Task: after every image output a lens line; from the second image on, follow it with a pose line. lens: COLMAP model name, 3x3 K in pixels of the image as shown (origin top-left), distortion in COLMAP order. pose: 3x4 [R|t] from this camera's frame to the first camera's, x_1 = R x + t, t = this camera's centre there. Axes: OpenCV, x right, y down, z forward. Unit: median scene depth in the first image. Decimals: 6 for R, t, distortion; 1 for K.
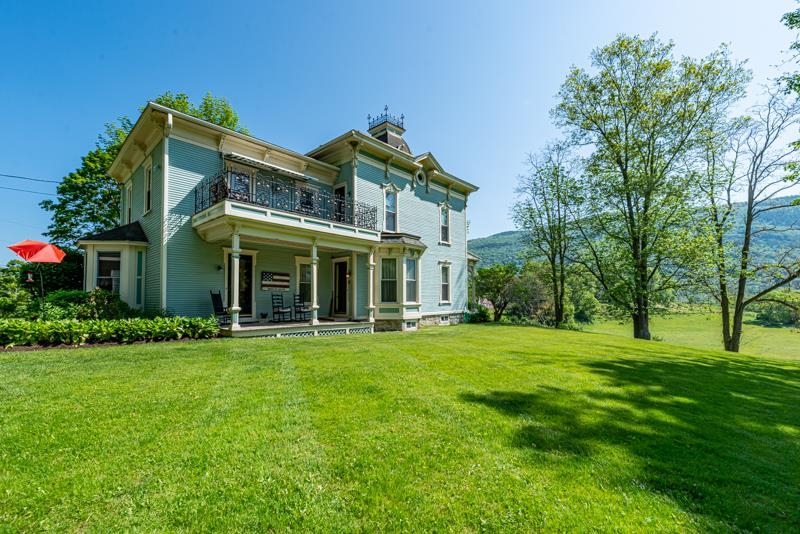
lens RADIAL K [[341.2, 0, 402.9], [0, 341.2, 281.4], [0, 0, 1]] dist [-0.002299, 0.000059]
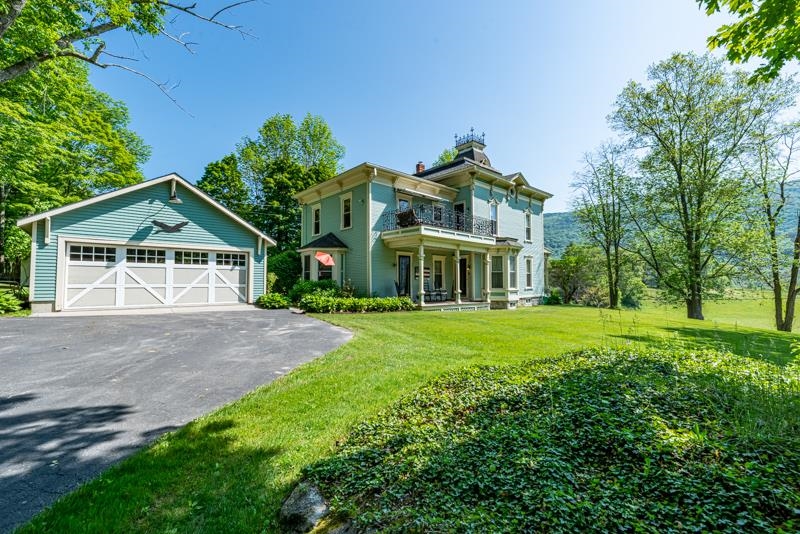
lens RADIAL K [[343.1, 0, 402.2], [0, 343.1, 265.1], [0, 0, 1]] dist [-0.000610, 0.000497]
pose [[0.995680, -0.000184, -0.092851, -0.235540], [0.000201, 1.000000, 0.000177, -0.025602], [0.092851, -0.000195, 0.995680, -0.324339]]
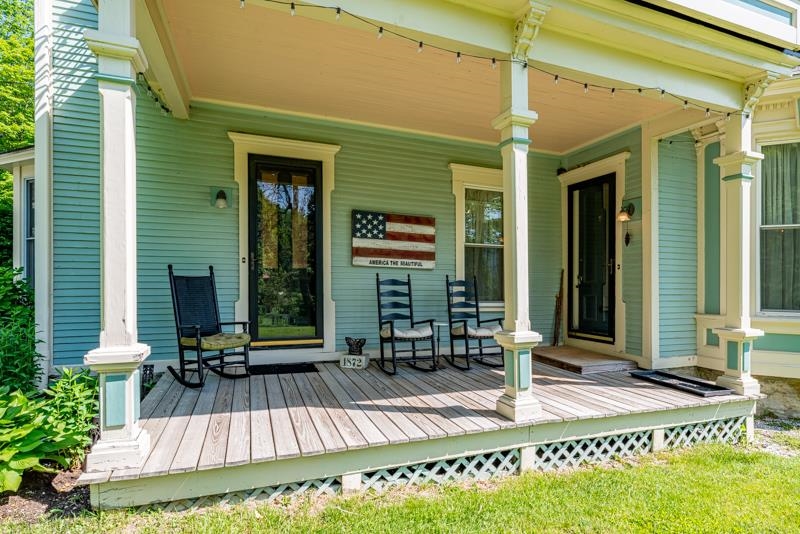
lens RADIAL K [[418.6, 0, 403.2], [0, 418.6, 270.0], [0, 0, 1]] dist [0.005949, 0.000277]
pose [[0.890363, -0.002447, -0.455246, -0.130736], [0.012440, 0.999743, 0.018957, 0.015731], [0.455082, -0.022542, 0.890164, 0.466158]]
